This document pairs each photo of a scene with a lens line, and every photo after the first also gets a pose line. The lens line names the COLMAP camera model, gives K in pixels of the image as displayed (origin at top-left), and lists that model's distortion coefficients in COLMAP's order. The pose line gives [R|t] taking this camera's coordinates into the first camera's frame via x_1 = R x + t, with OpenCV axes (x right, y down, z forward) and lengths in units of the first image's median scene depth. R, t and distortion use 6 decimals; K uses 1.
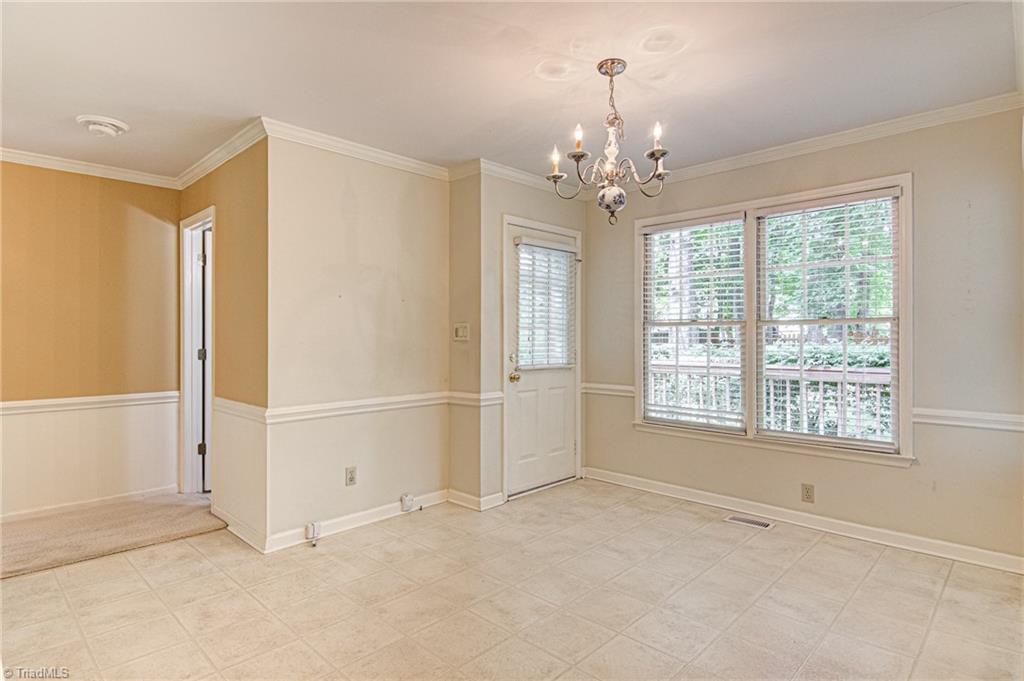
lens RADIAL K [[536.5, 0, 510.8], [0, 536.5, 335.6], [0, 0, 1]] dist [0.016703, -0.017479]
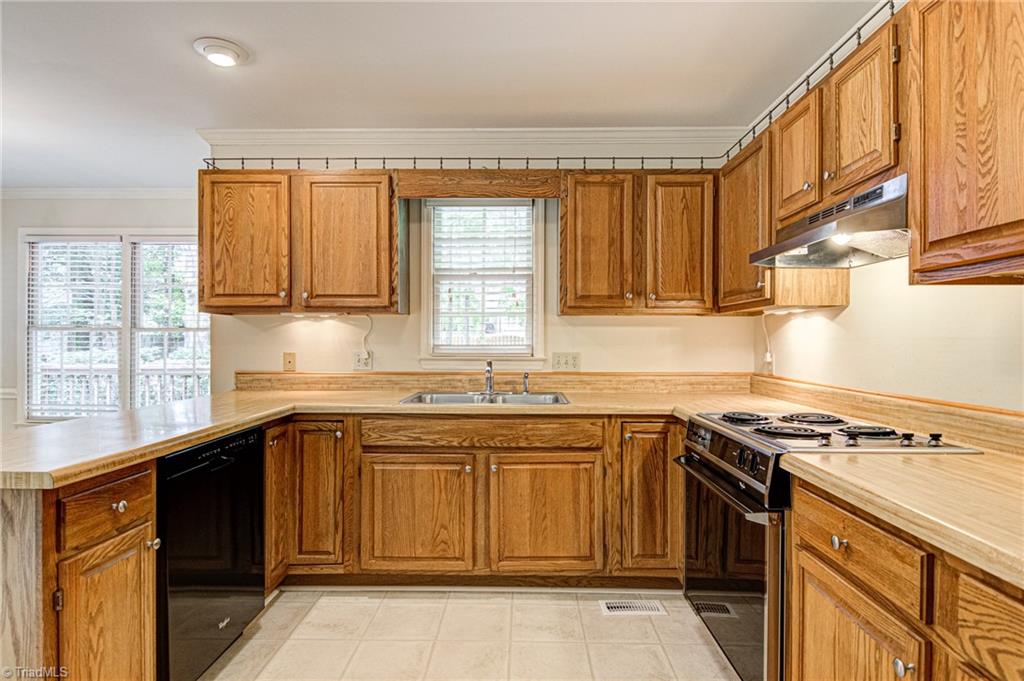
lens RADIAL K [[536.5, 0, 513.9], [0, 536.5, 341.7], [0, 0, 1]] dist [0.016703, -0.017479]
pose [[0.727321, 0.002878, 0.686292, 0.232608], [-0.006281, 0.999977, 0.002463, -0.004346], [-0.686269, -0.006102, 0.727322, -0.434001]]
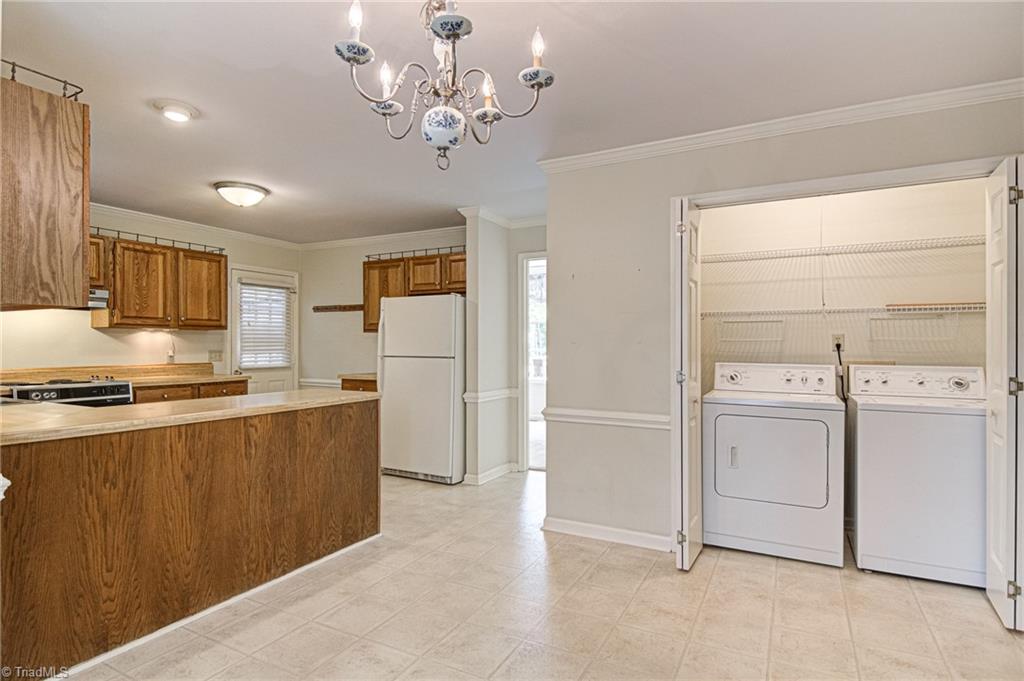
lens RADIAL K [[536.5, 0, 511.7], [0, 536.5, 345.7], [0, 0, 1]] dist [0.016703, -0.017479]
pose [[-0.958511, 0.001579, -0.285050, 0.184417], [0.002029, 0.999997, -0.001284, -0.000539], [0.285047, -0.001809, -0.958512, 0.979013]]
